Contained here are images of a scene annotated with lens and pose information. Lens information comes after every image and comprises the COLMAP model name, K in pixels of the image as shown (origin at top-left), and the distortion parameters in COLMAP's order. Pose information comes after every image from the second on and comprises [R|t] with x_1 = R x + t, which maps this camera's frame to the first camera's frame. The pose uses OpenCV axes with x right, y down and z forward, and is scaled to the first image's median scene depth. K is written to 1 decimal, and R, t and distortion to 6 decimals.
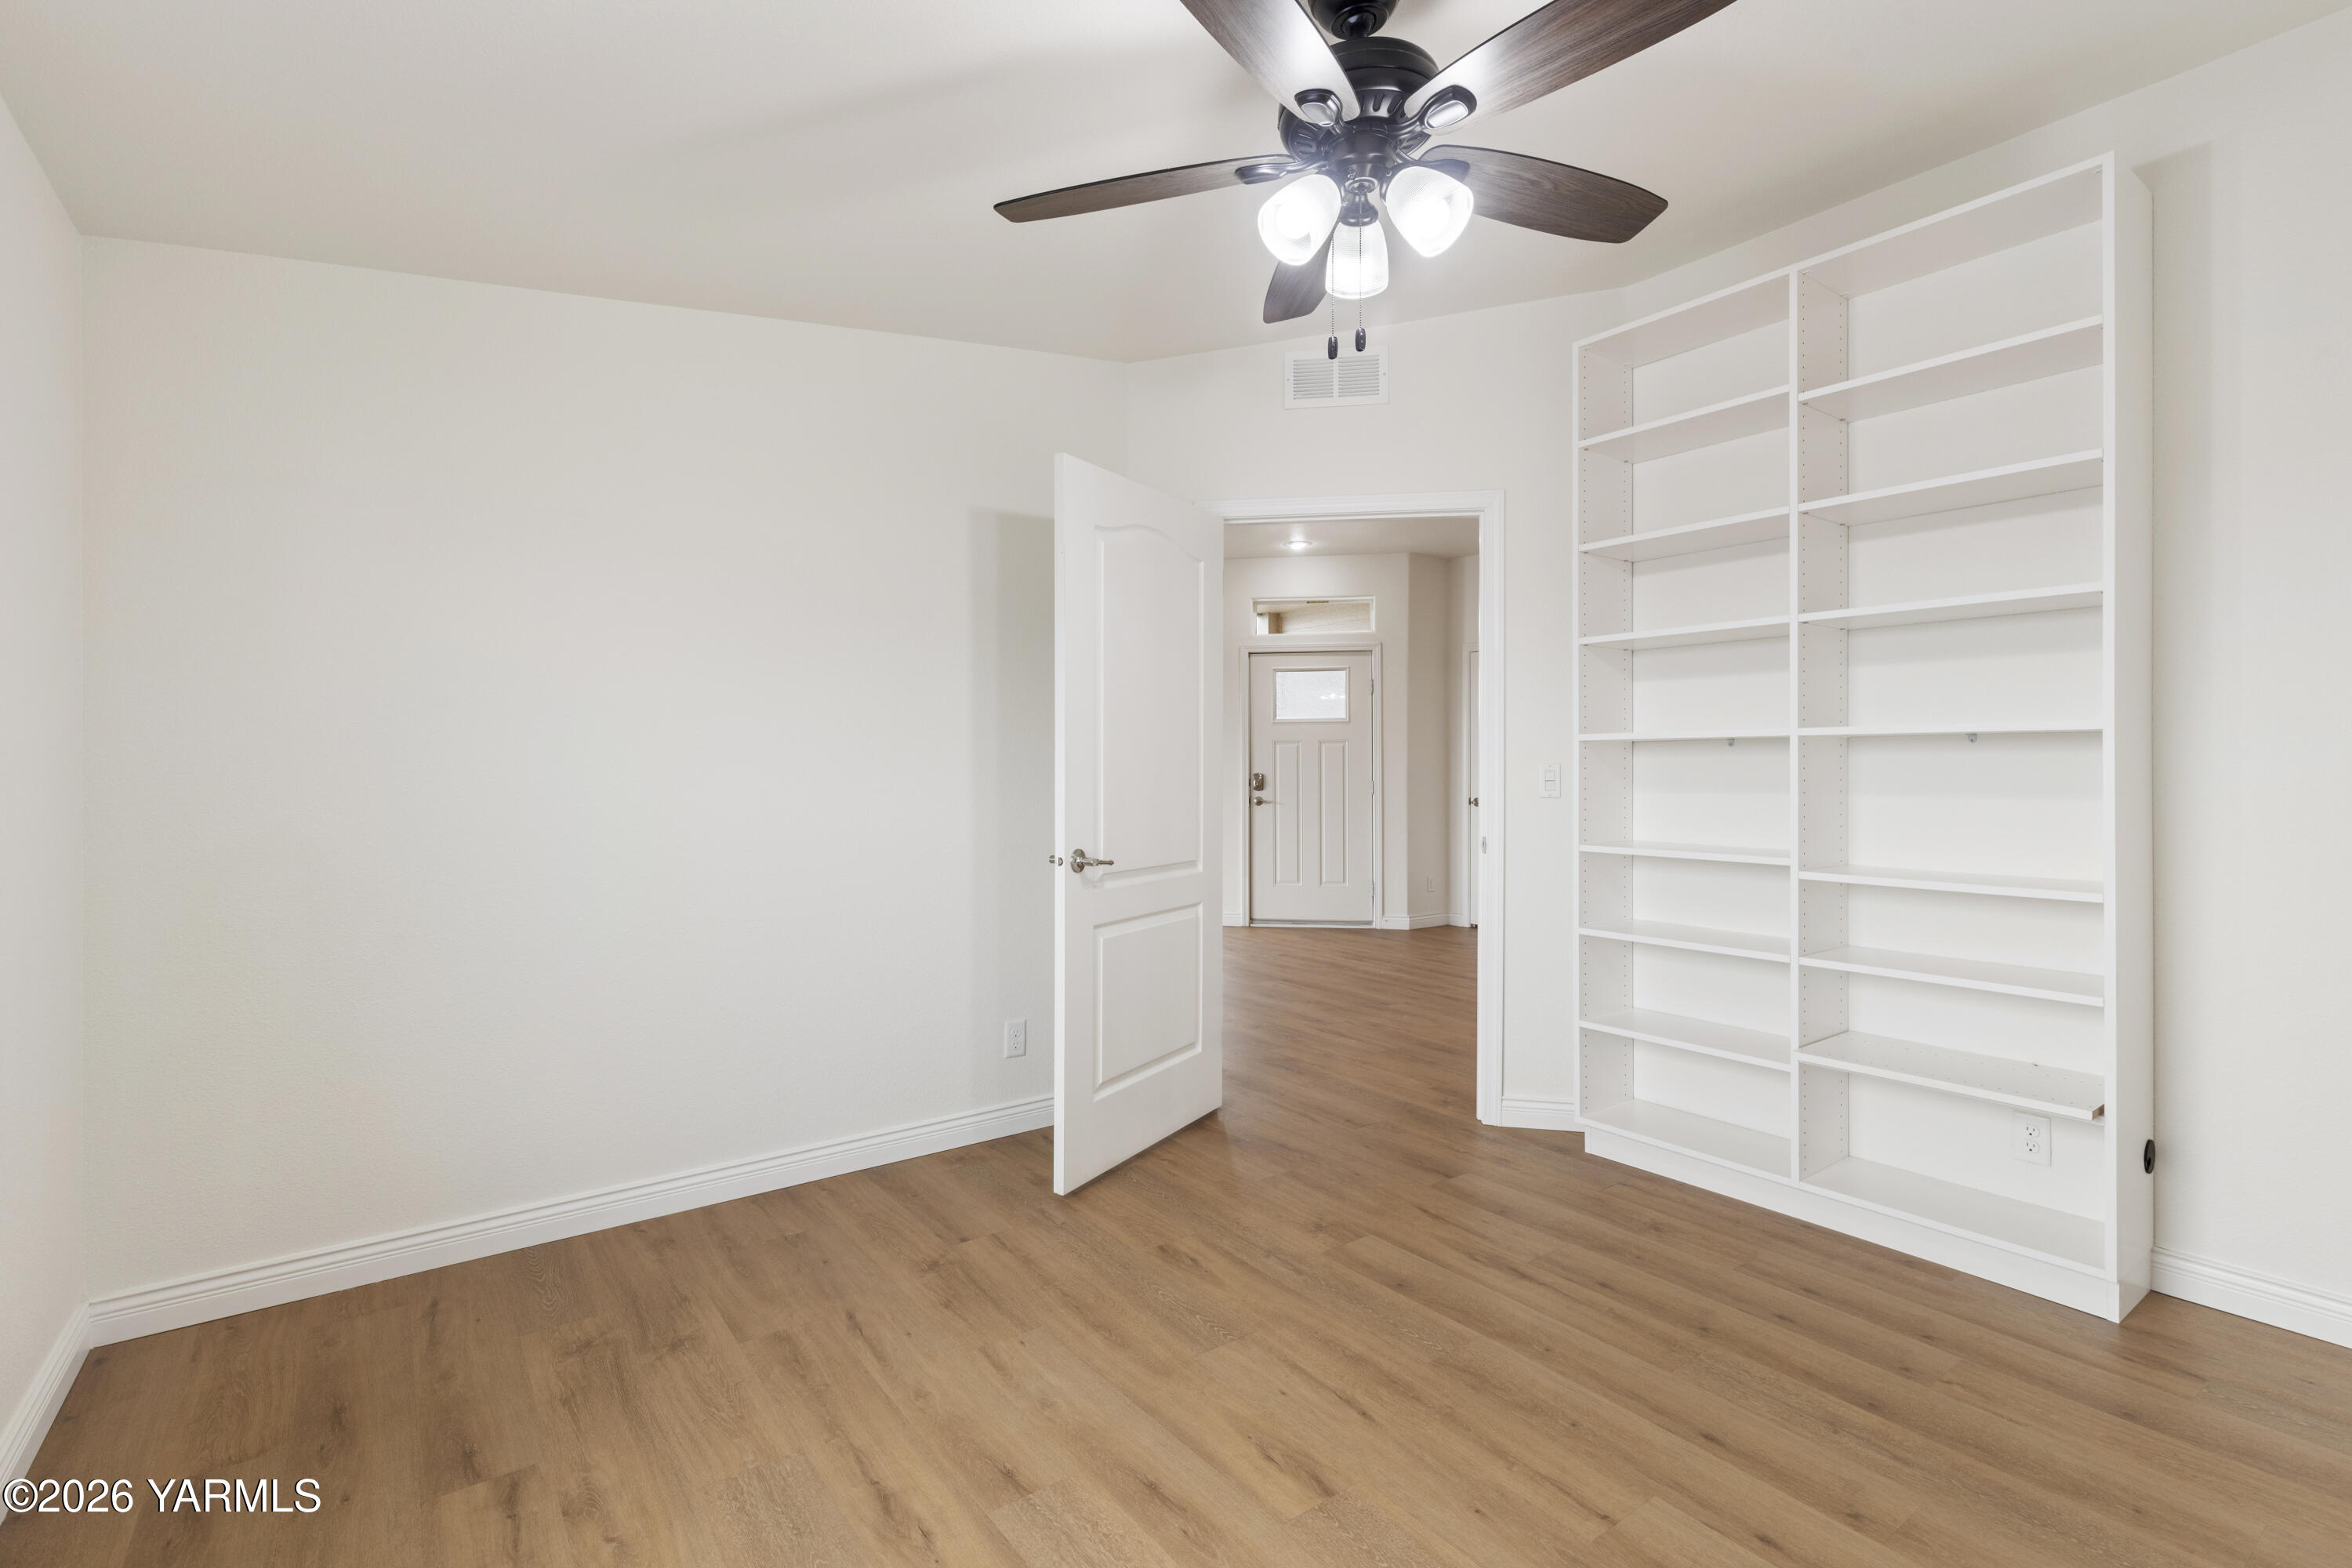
lens RADIAL K [[1072.7, 0, 1181.8], [0, 1072.7, 791.4], [0, 0, 1]] dist [0.013266, -0.003775]
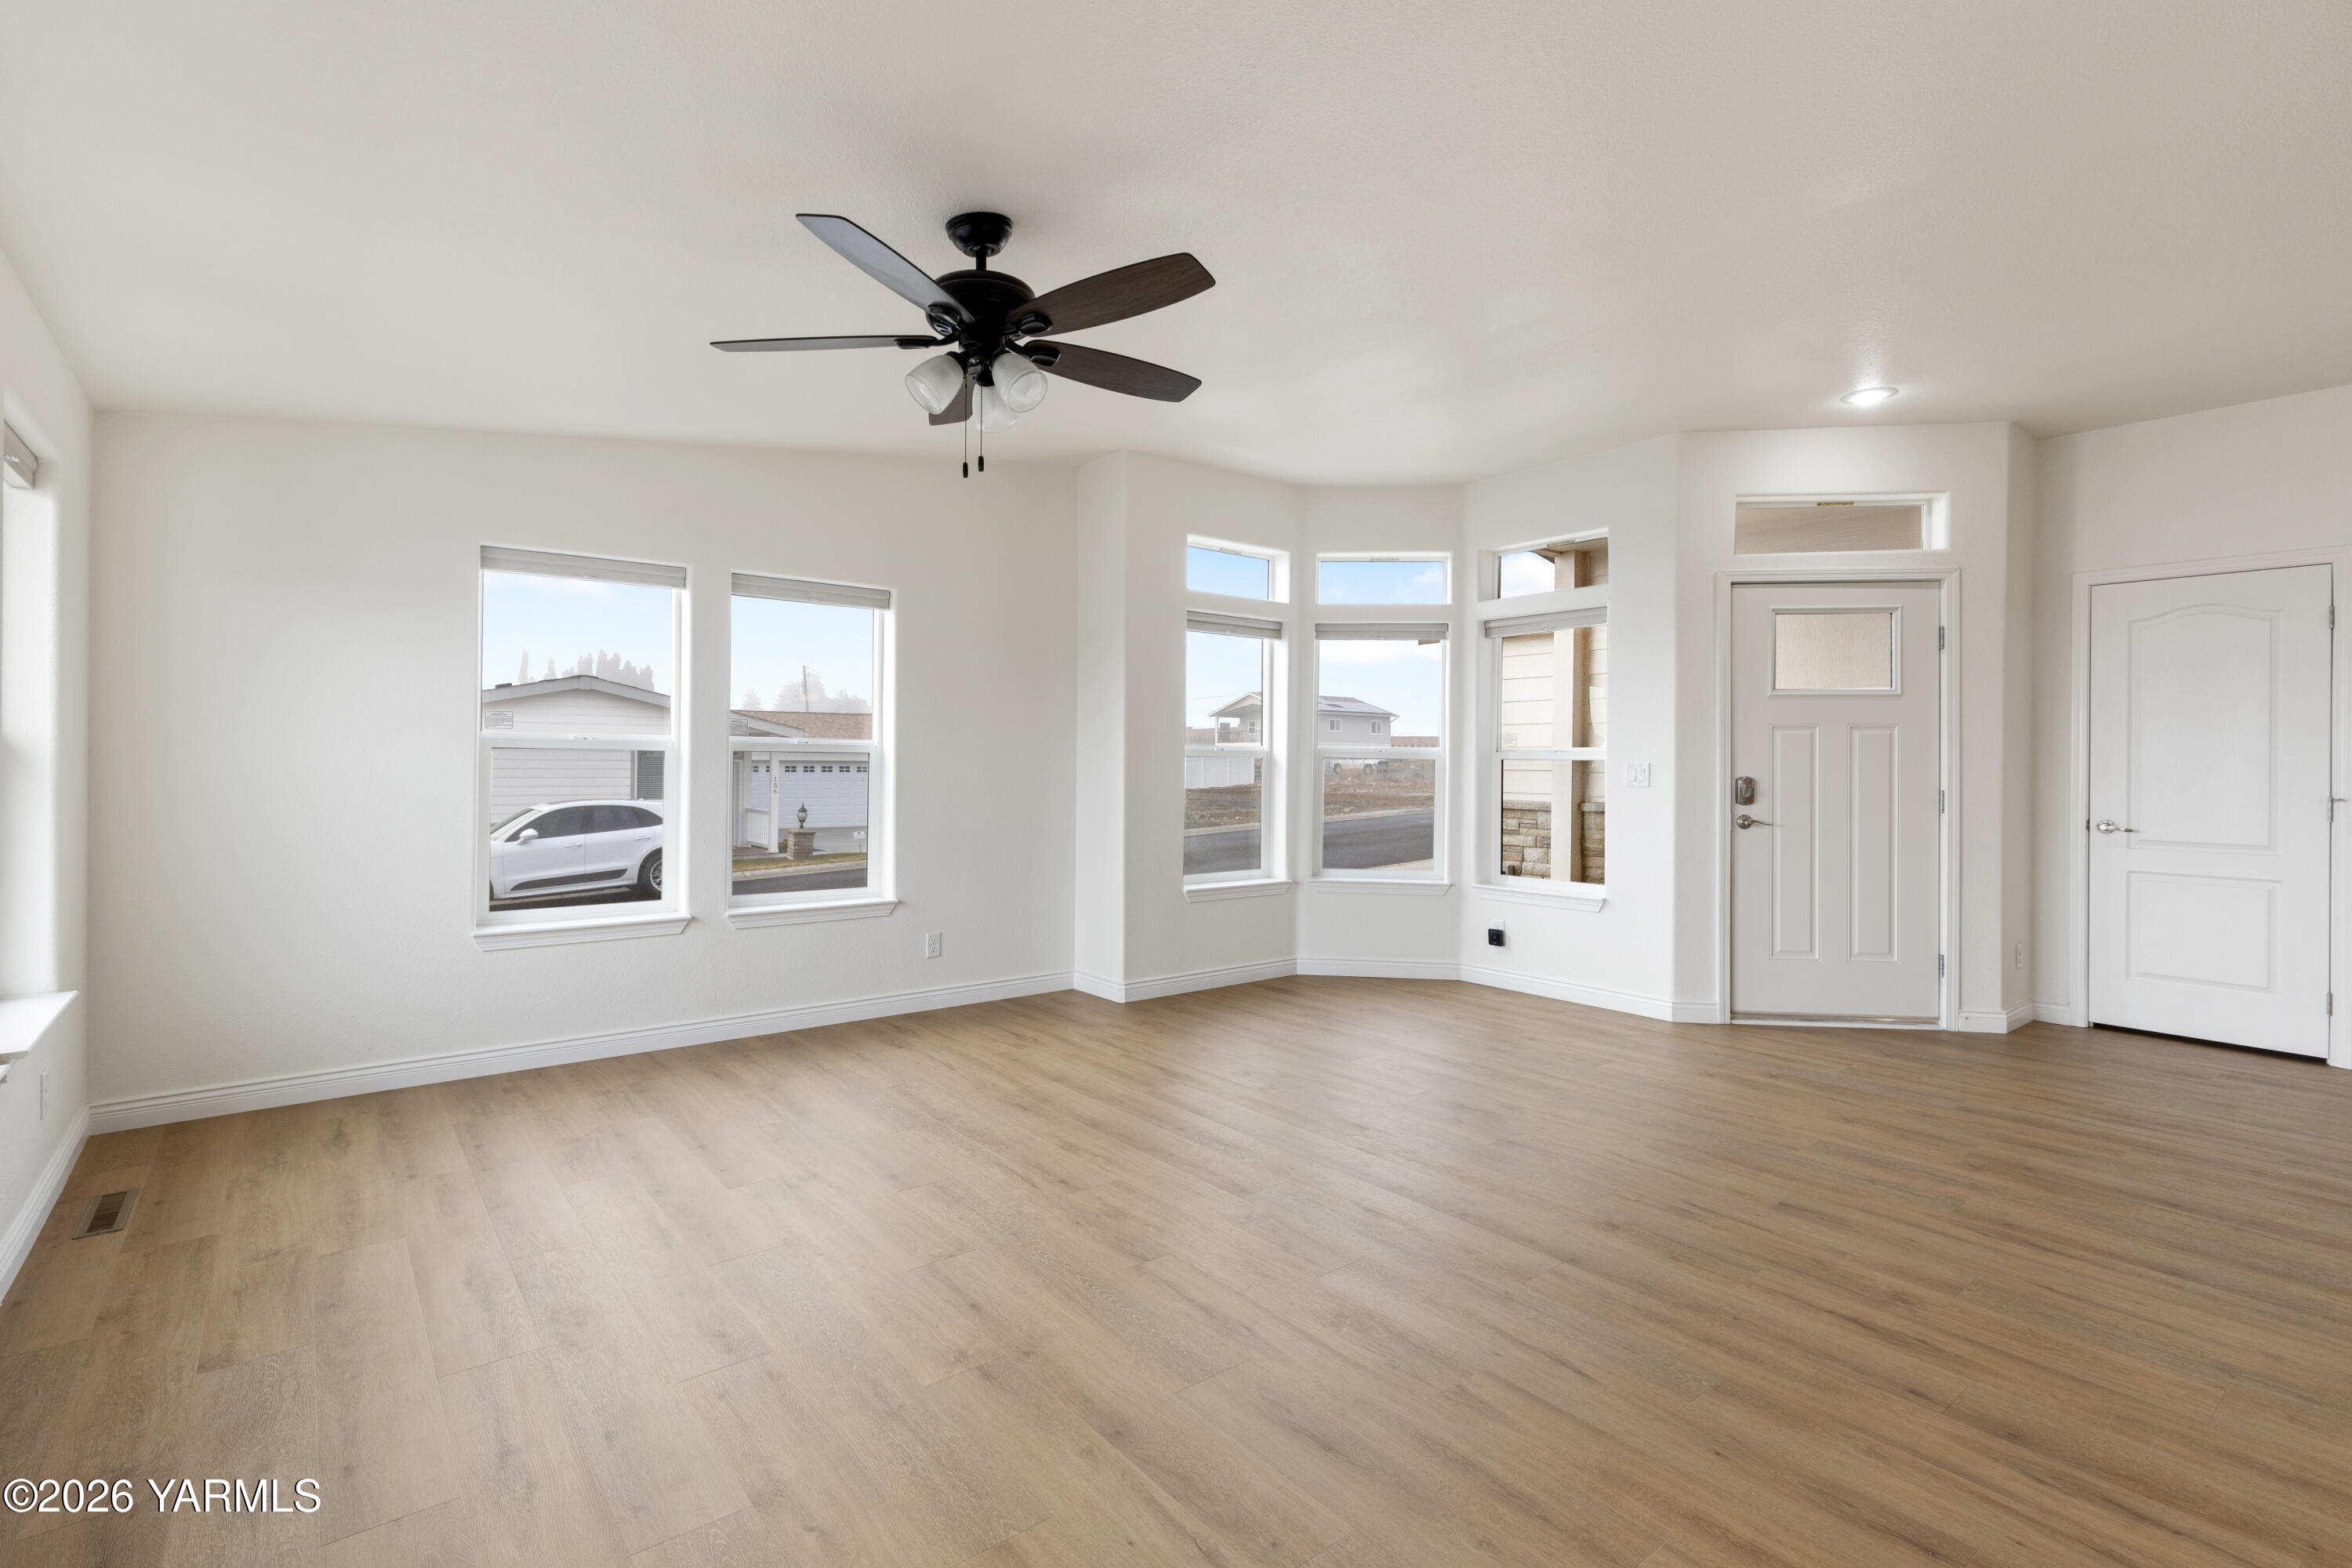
lens RADIAL K [[1072.7, 0, 1179.3], [0, 1072.7, 759.8], [0, 0, 1]] dist [0.013266, -0.003775]
pose [[0.999150, 0.008210, 0.040388, -0.280069], [-0.007001, 0.999526, -0.029992, -0.005363], [-0.040615, 0.029684, 0.998734, 0.393216]]
